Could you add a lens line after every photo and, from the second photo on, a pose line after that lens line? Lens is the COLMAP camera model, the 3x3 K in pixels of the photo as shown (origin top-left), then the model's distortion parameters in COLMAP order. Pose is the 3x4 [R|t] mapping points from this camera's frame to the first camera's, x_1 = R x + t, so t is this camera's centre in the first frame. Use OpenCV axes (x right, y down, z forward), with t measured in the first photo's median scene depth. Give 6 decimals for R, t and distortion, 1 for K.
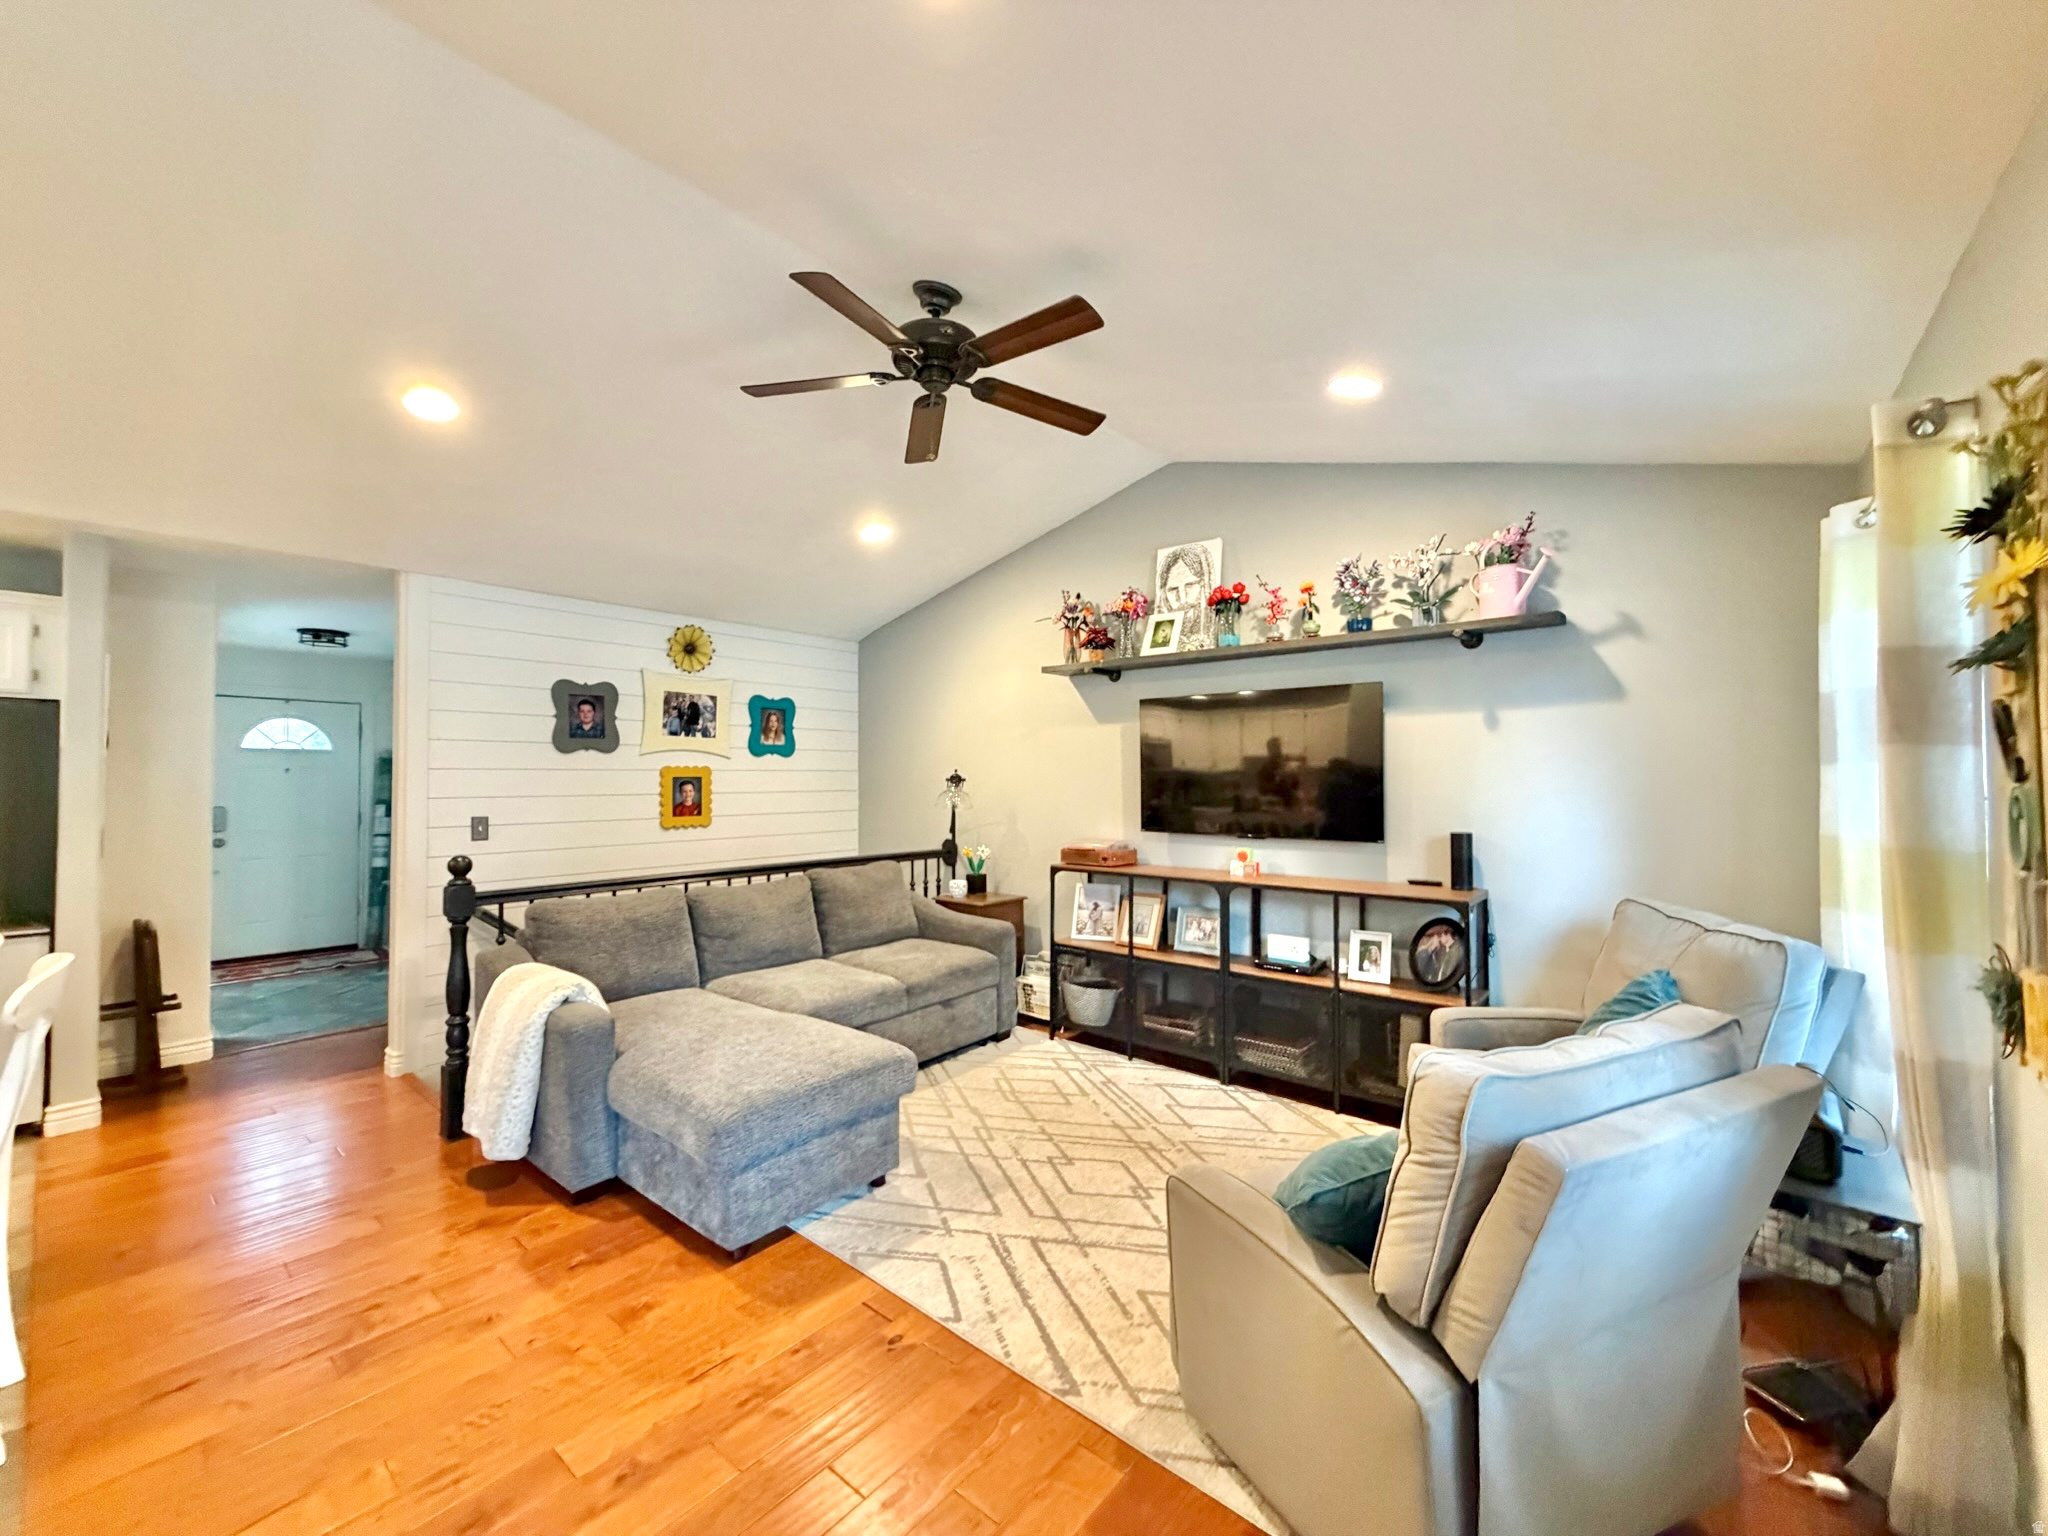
lens RADIAL K [[816.9, 0, 1023.5], [0, 816.9, 761.0], [0, 0, 1]] dist [-0.001926, 0.000296]
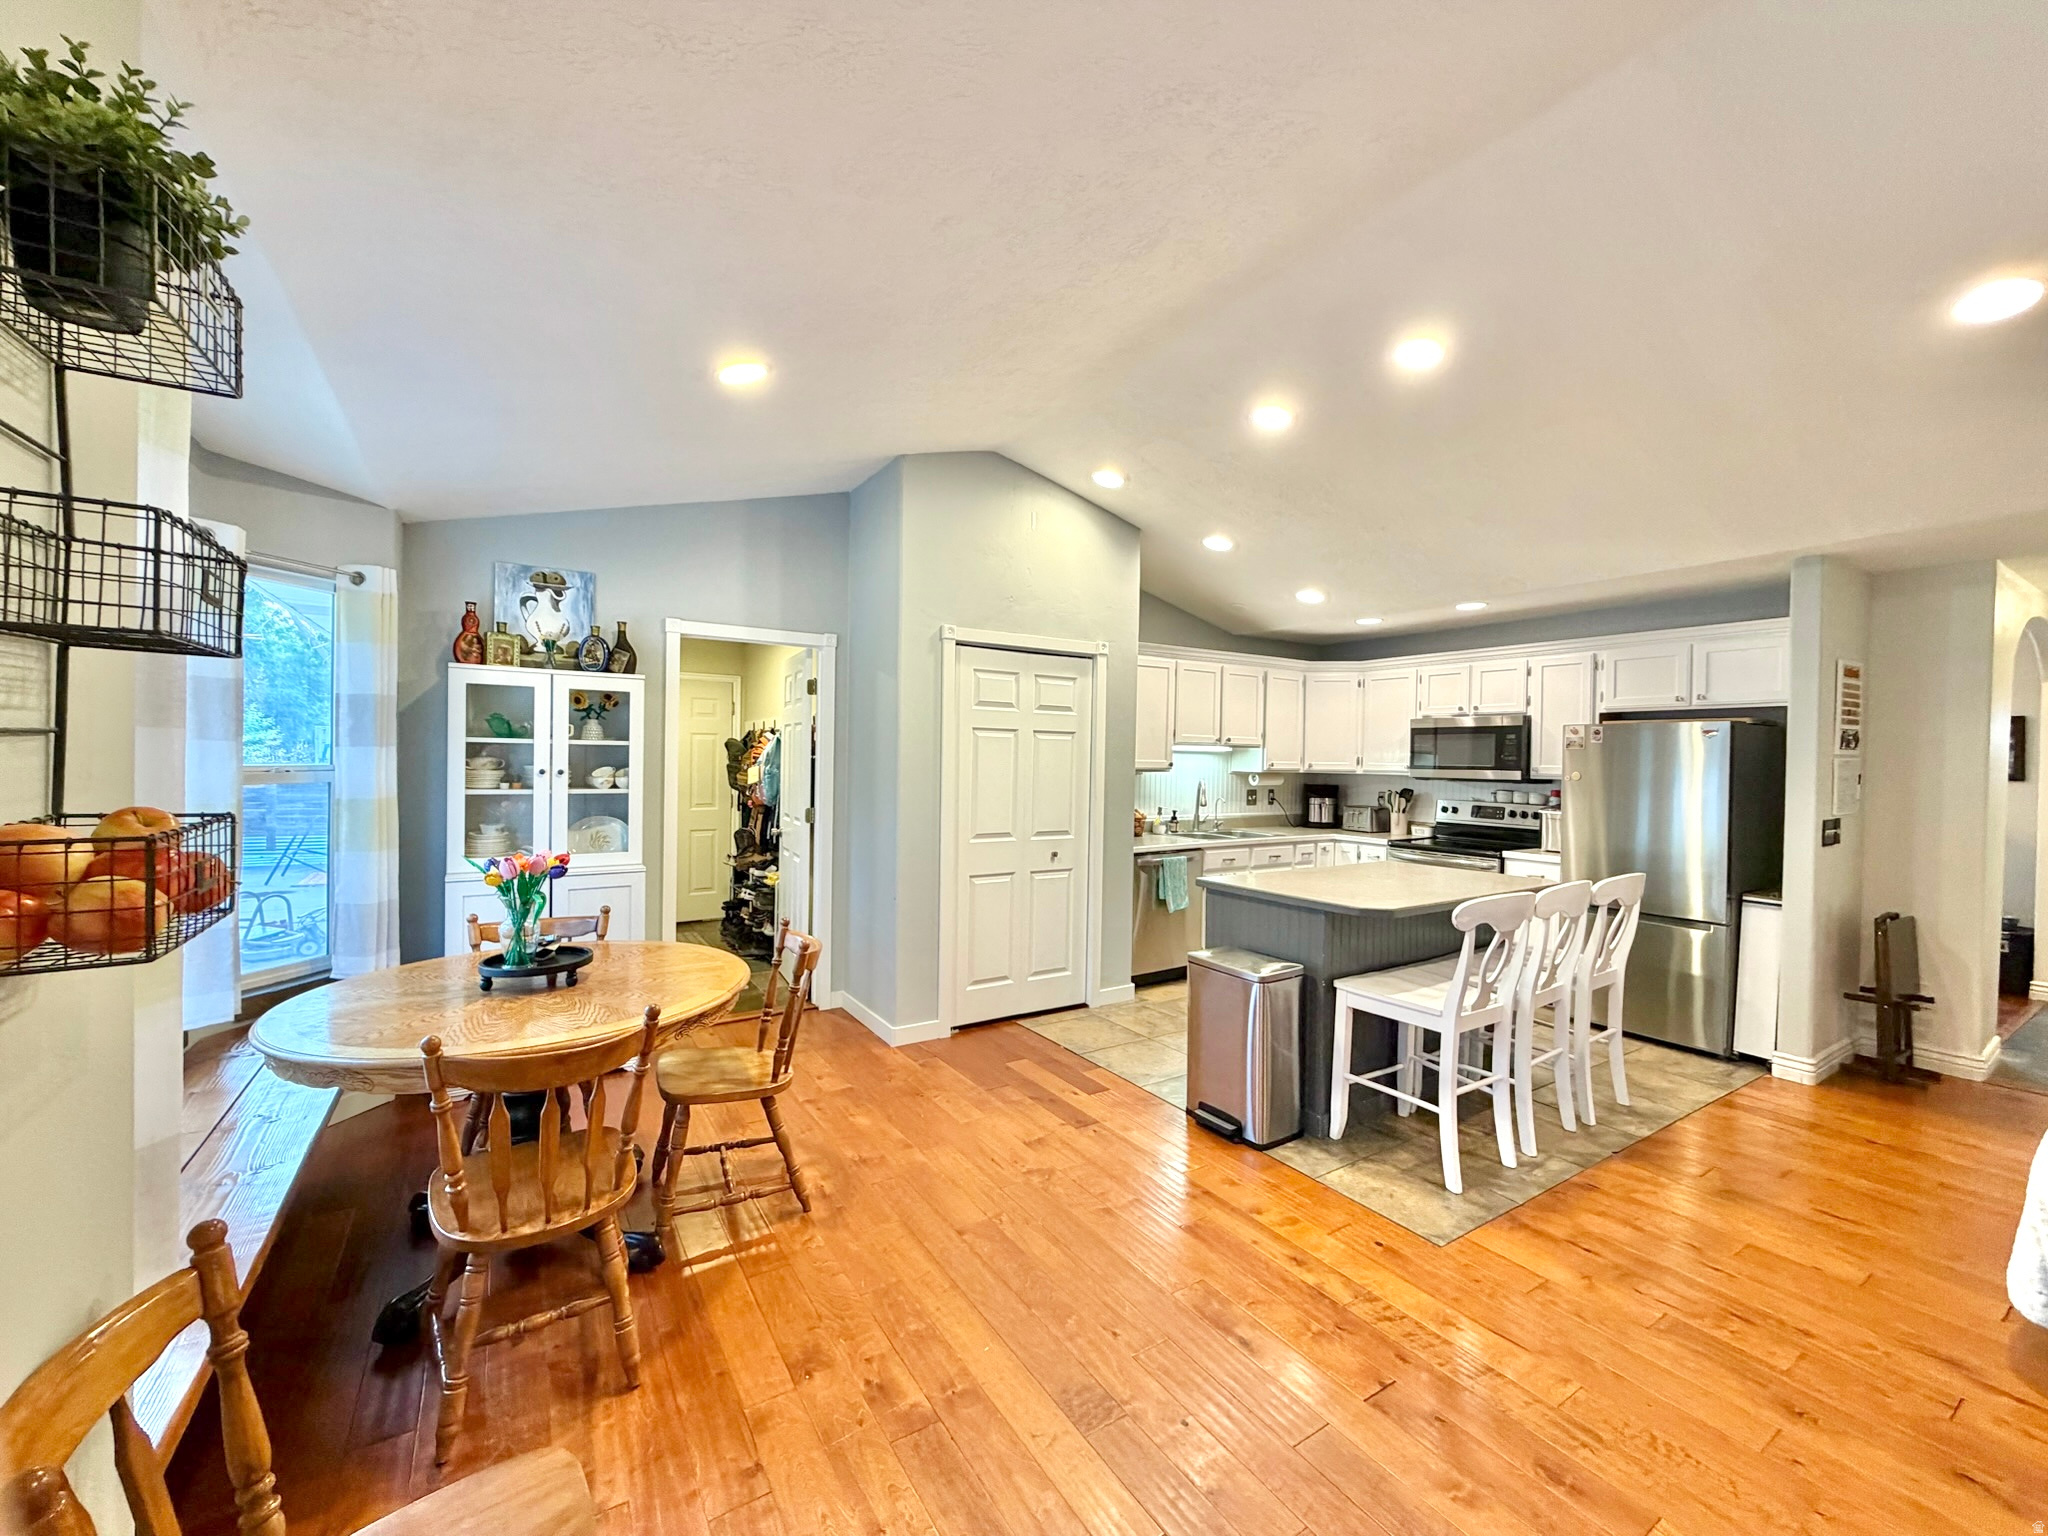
lens RADIAL K [[816.9, 0, 1019.4], [0, 816.9, 765.8], [0, 0, 1]] dist [-0.001926, 0.000296]
pose [[-0.308005, 0.006779, -0.951361, 0.232905], [0.009417, 0.999947, 0.004076, -0.005323], [0.951338, -0.007704, -0.308053, 0.275959]]
